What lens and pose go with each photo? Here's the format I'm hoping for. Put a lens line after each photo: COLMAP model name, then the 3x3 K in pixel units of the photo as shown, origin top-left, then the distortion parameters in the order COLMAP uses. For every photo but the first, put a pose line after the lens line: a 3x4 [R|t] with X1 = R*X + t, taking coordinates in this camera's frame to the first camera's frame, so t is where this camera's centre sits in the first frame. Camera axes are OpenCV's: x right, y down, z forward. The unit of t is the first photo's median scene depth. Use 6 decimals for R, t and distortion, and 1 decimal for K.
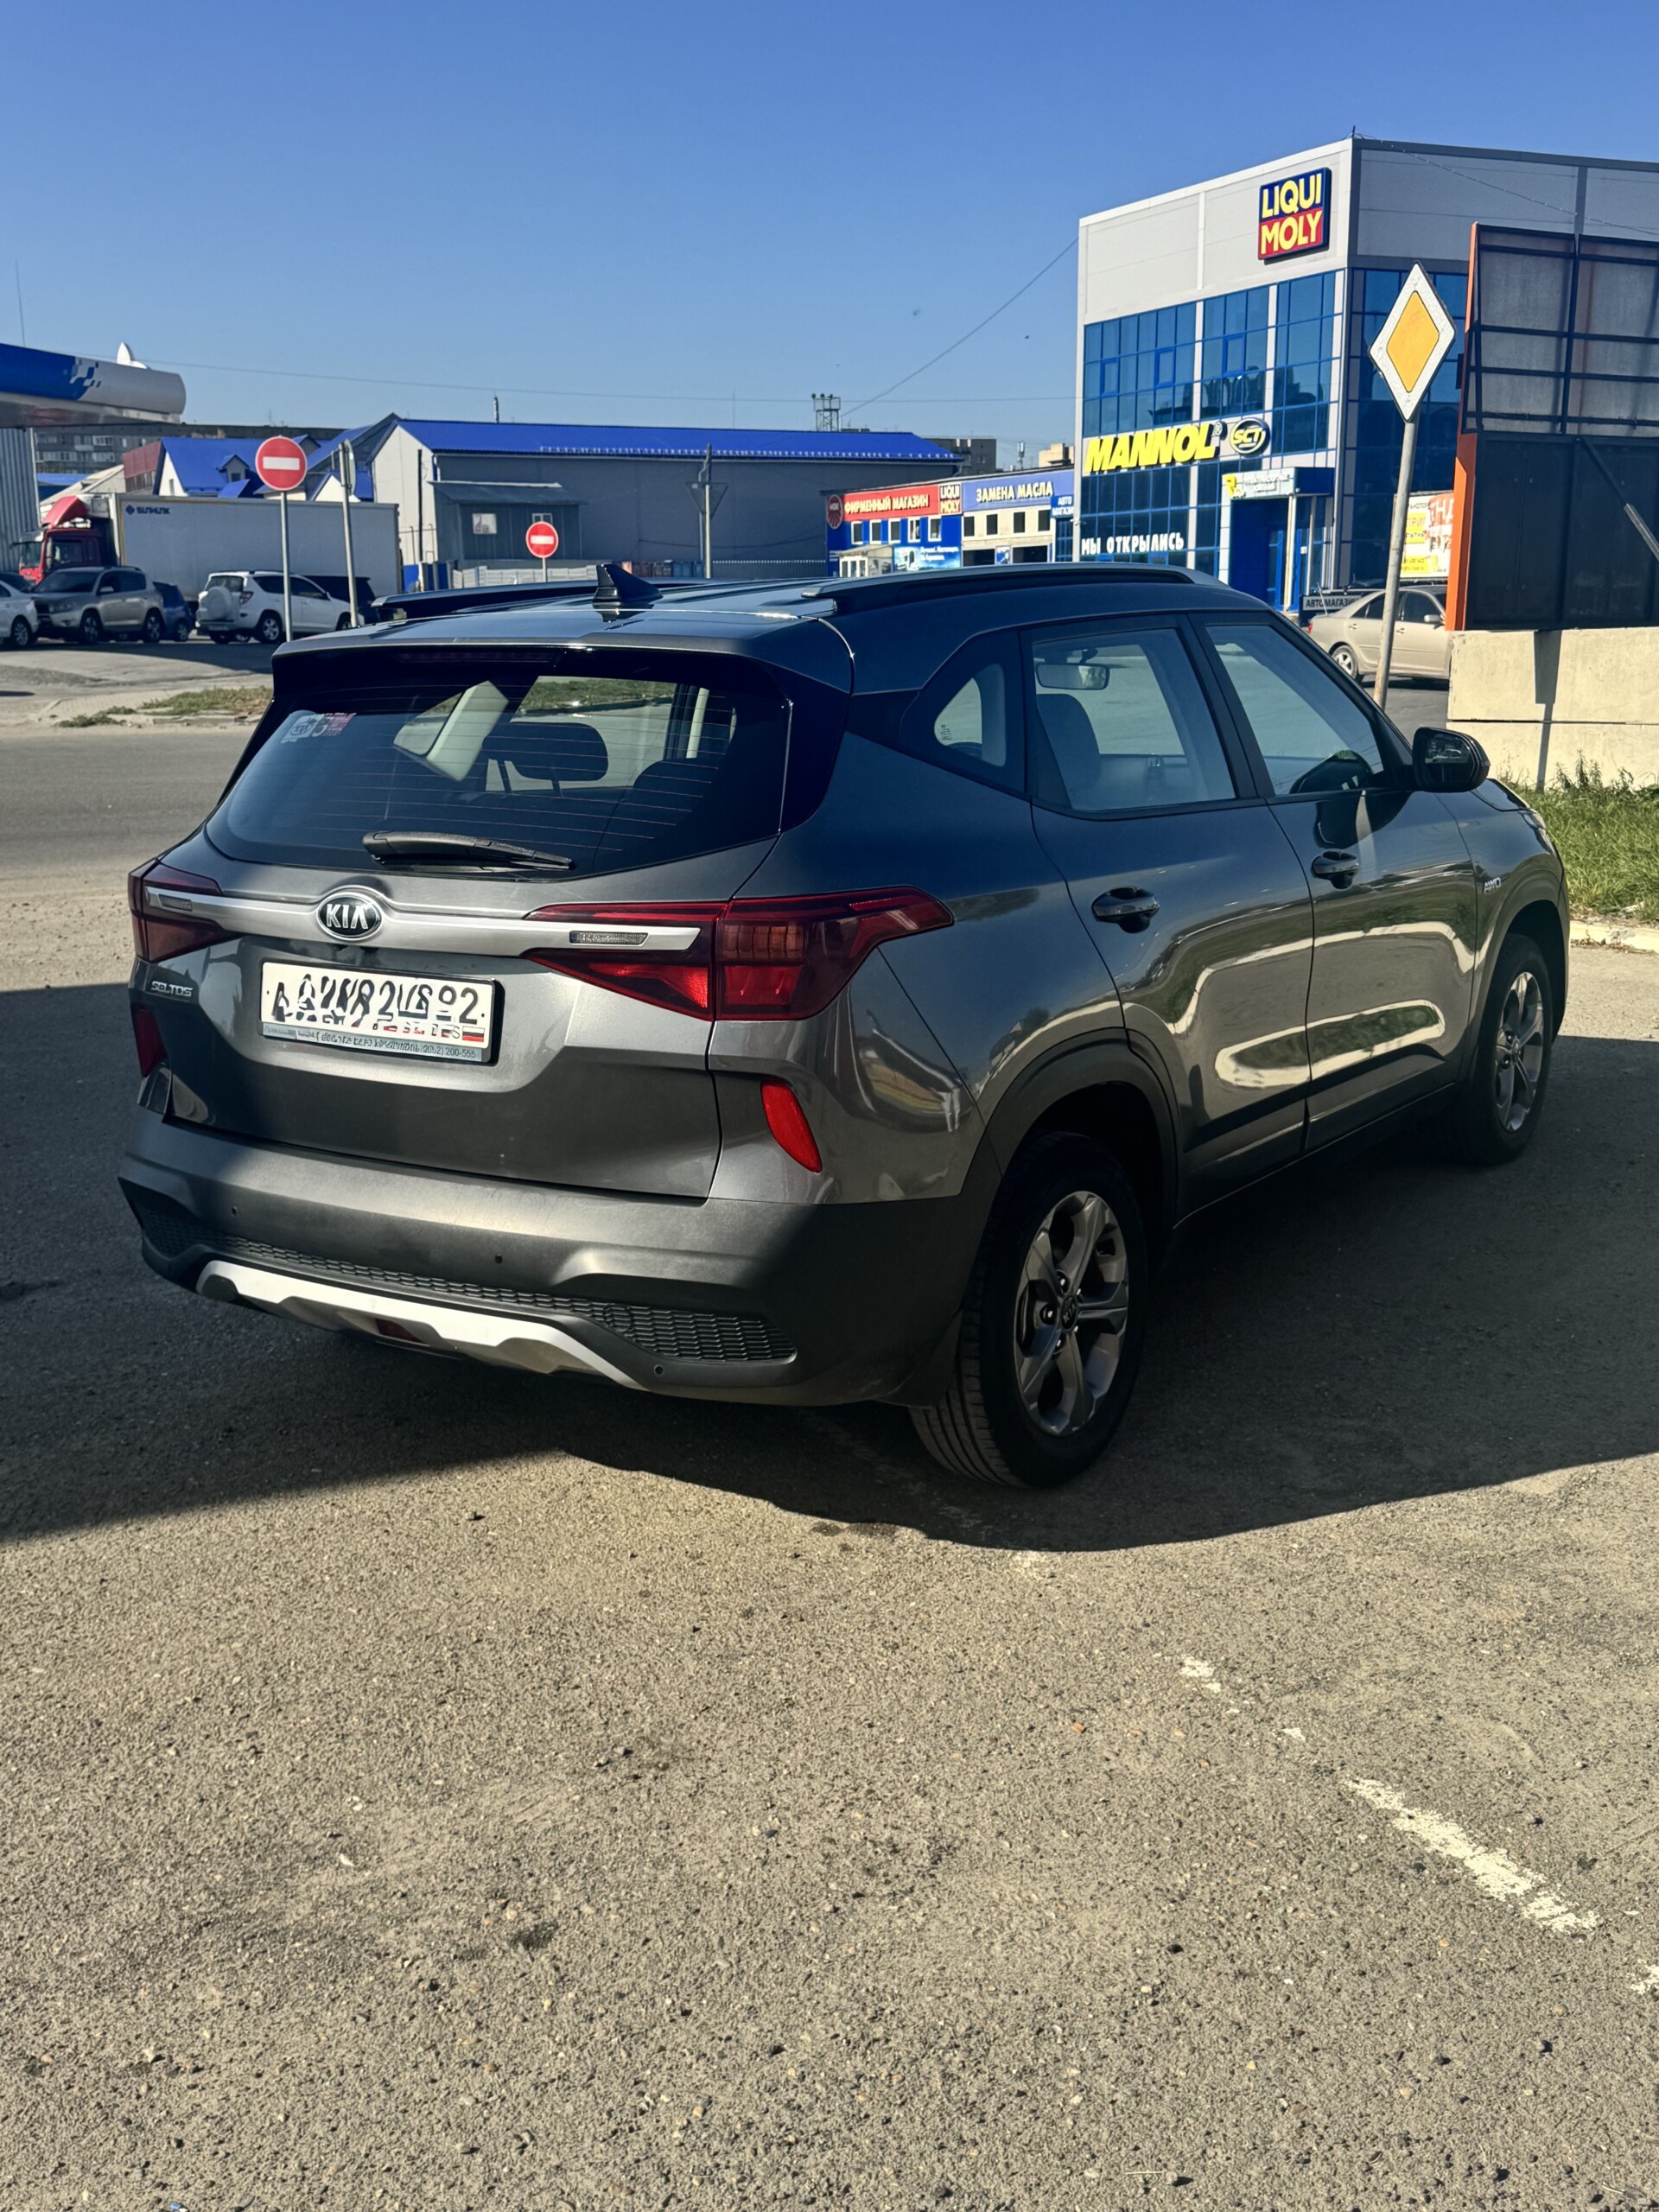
lens RADIAL K [[2251.5, 0, 832.0], [0, 2251.5, 1119.3], [0, 0, 1]] dist [0.173449, -0.485887]
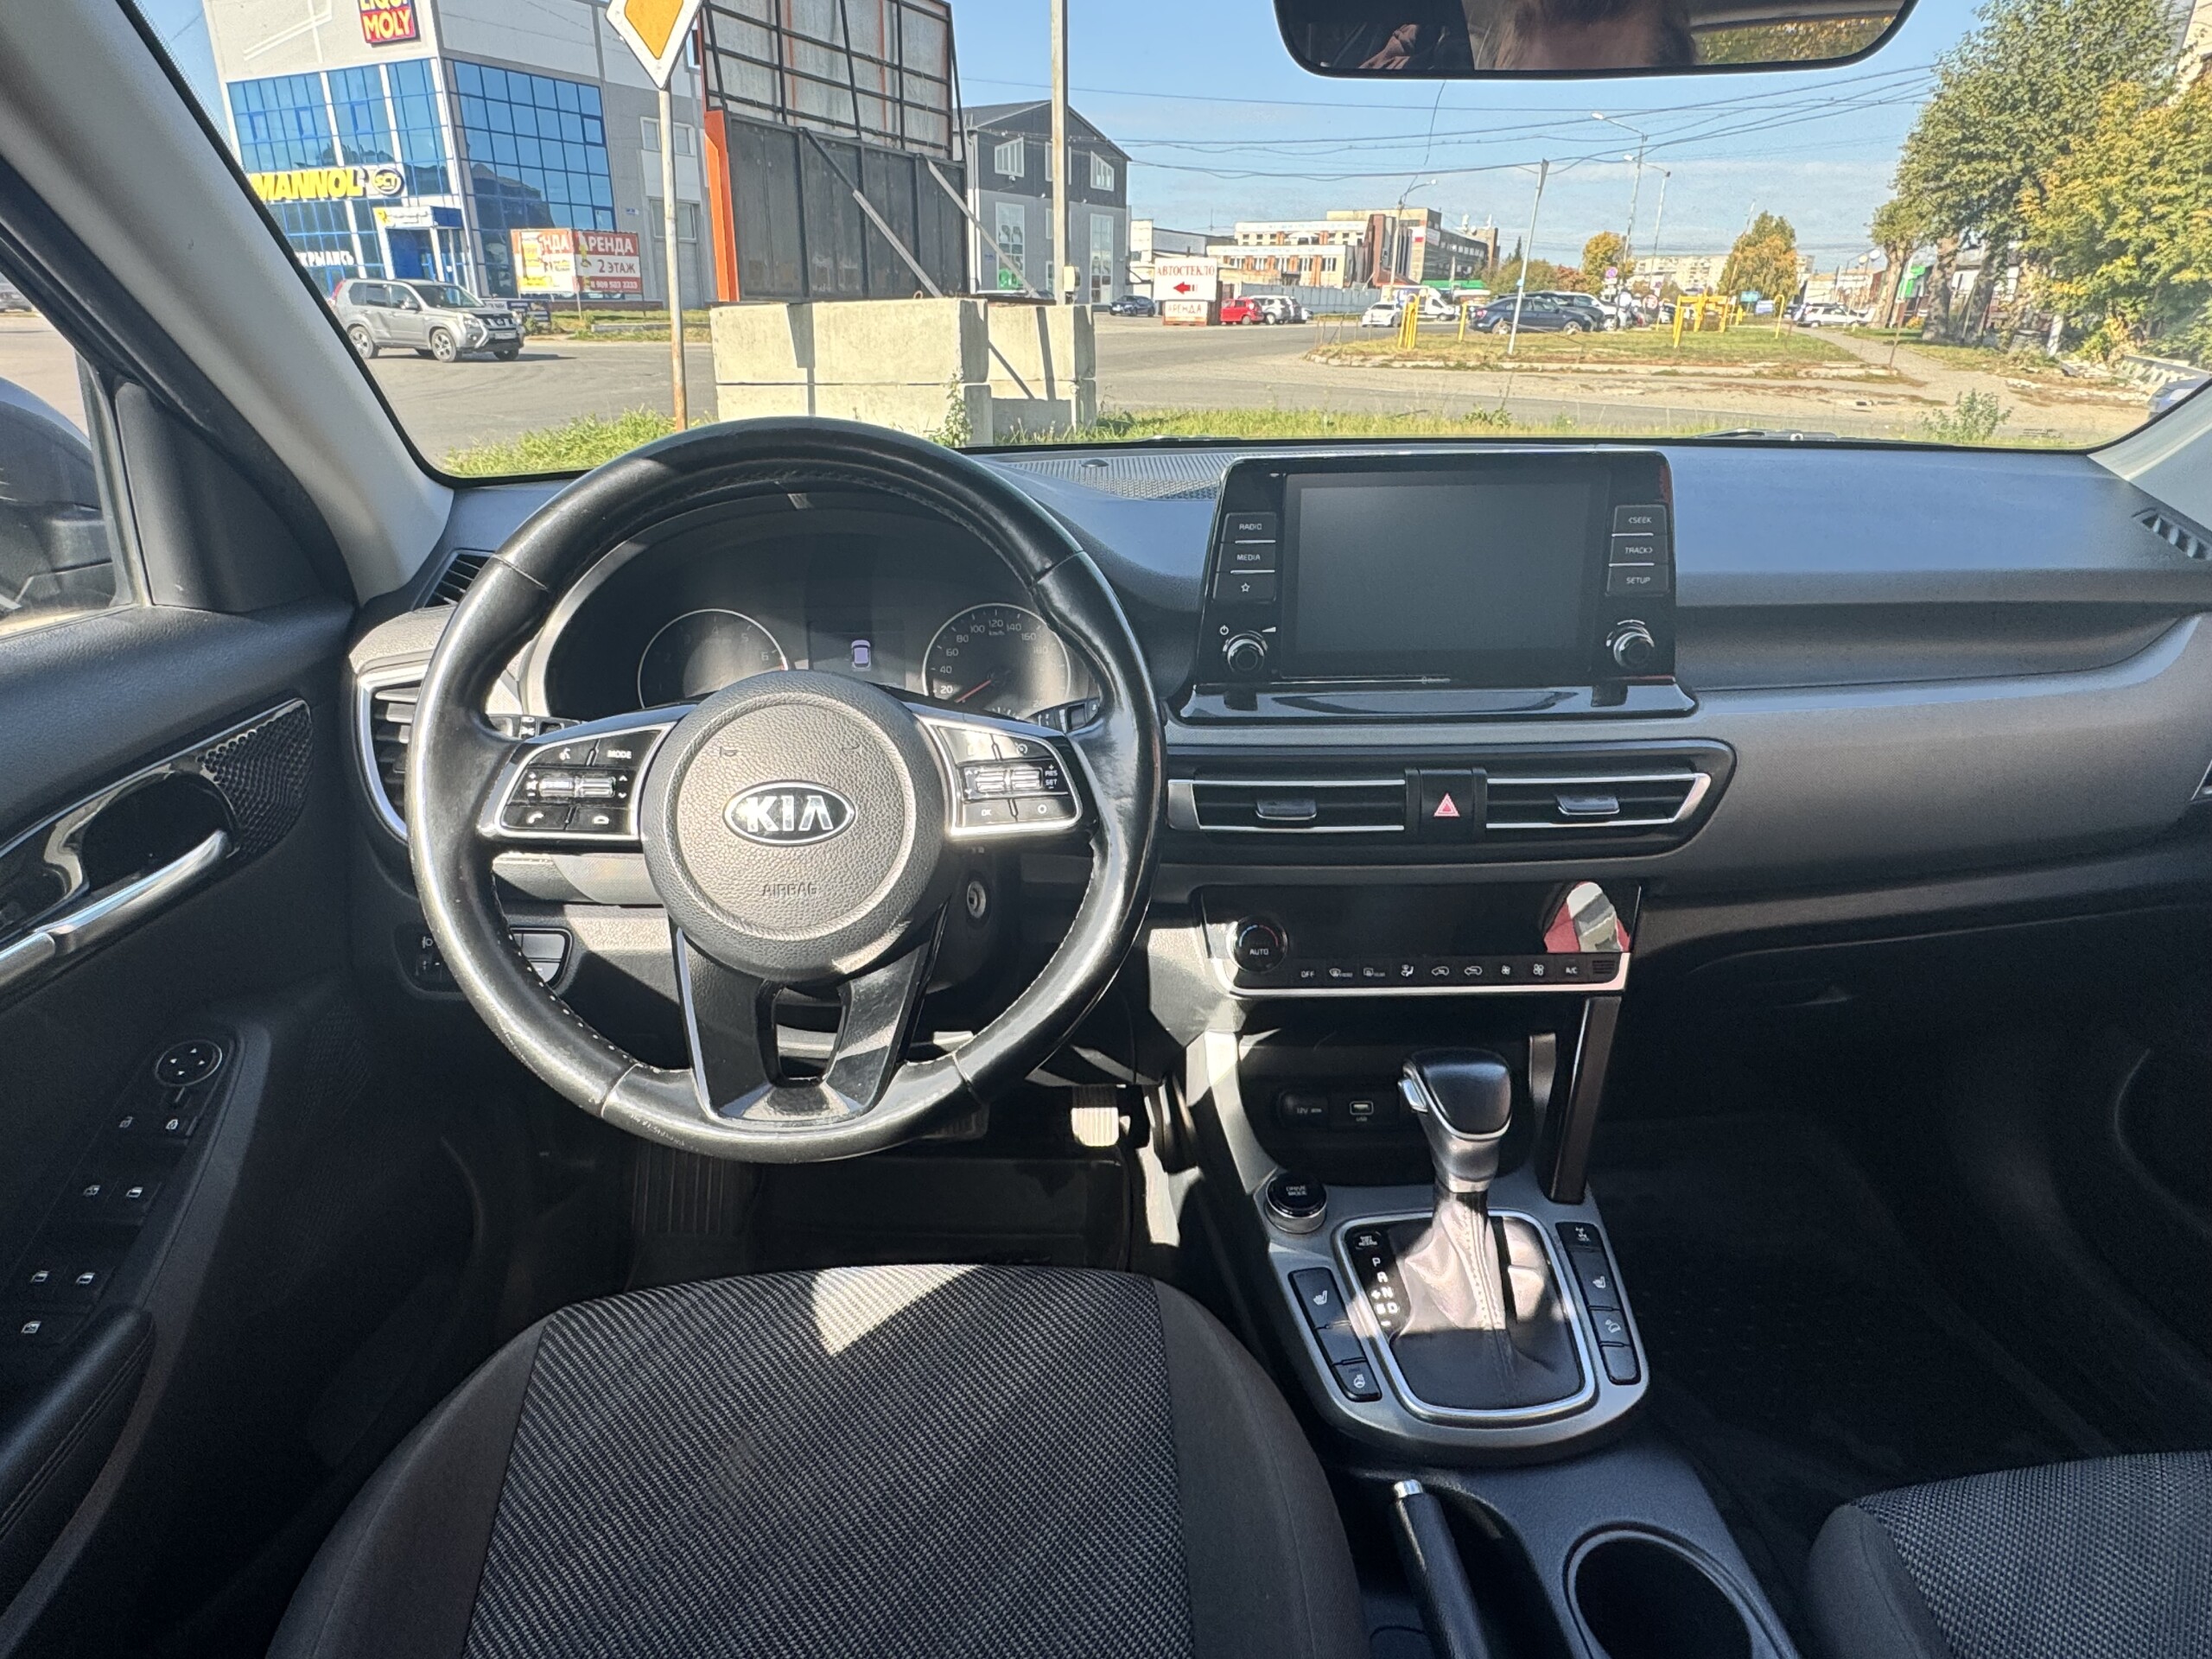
lens RADIAL K [[1276.3, 0, 1067.2], [0, 1276.3, 827.6], [0, 0, 1]] dist [-0.001268, 0.000013]
pose [[0.802331, -0.207447, 0.559671, 0.000264], [0.118763, 0.974396, 0.190913, -0.018162], [-0.584945, -0.086707, 0.806425, 0.110502]]
